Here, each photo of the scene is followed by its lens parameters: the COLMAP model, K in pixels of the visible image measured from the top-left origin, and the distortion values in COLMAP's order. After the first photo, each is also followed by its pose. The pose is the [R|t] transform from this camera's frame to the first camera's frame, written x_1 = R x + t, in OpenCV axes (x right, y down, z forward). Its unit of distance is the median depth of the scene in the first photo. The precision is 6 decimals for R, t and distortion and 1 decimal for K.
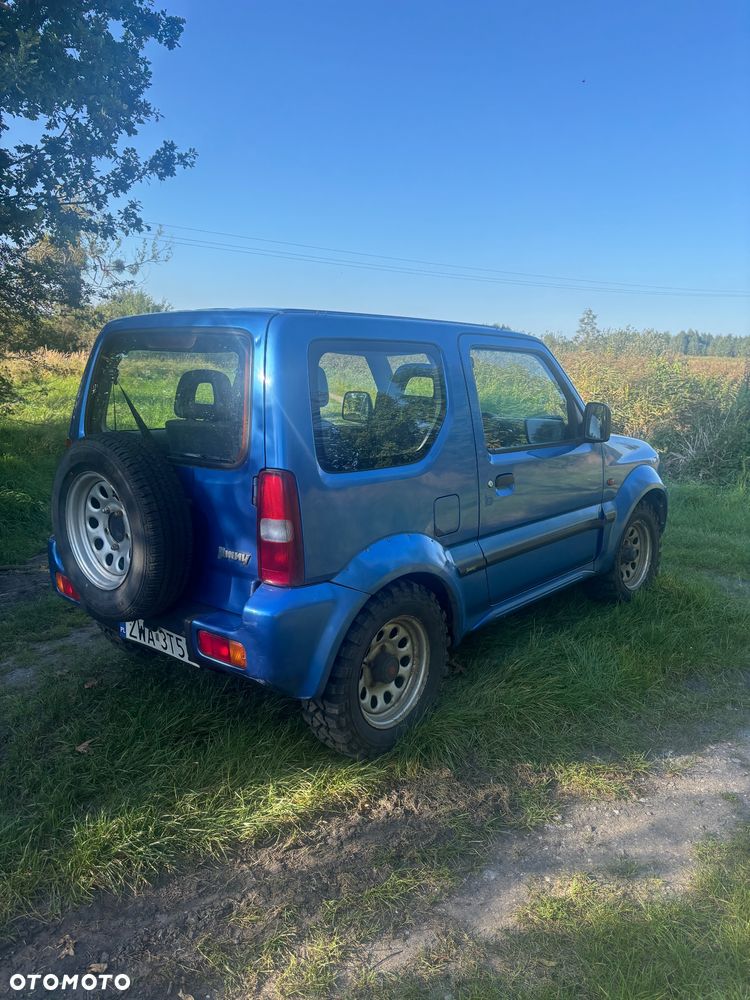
lens RADIAL K [[790.9, 0, 379.0], [0, 790.9, 484.6], [0, 0, 1]] dist [0.025051, 0.001508]
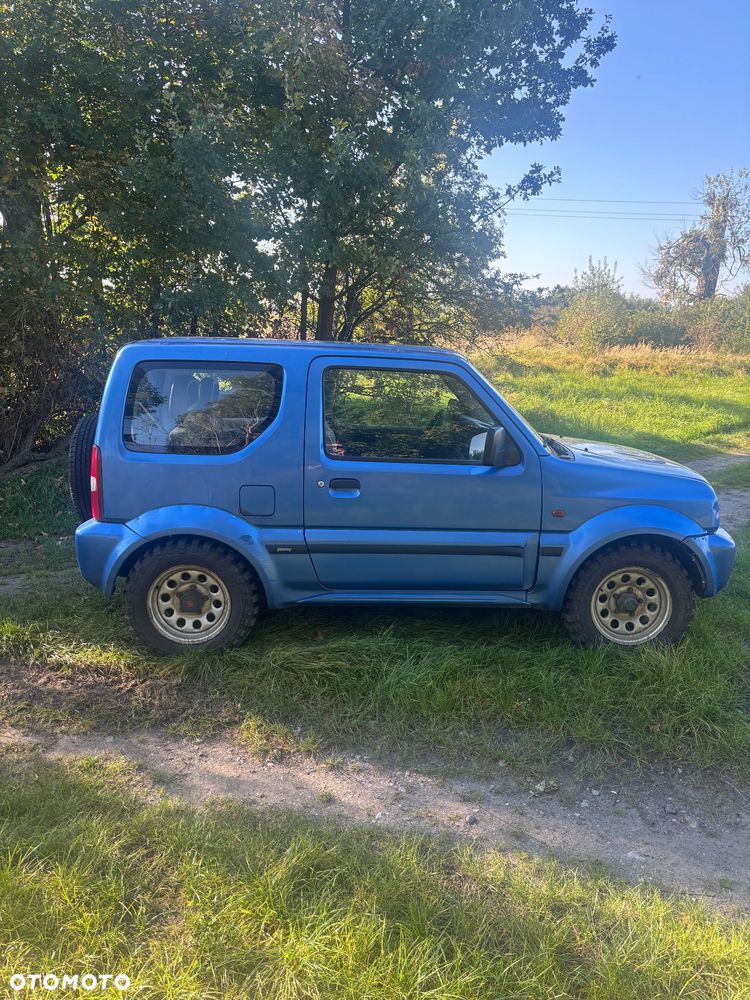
lens RADIAL K [[790.9, 0, 379.0], [0, 790.9, 484.6], [0, 0, 1]] dist [0.025051, 0.001508]
pose [[0.657197, 0.143012, -0.740027, 1.175769], [-0.133101, 0.988424, 0.072813, -0.107225], [0.741874, 0.050646, 0.668624, 0.308720]]
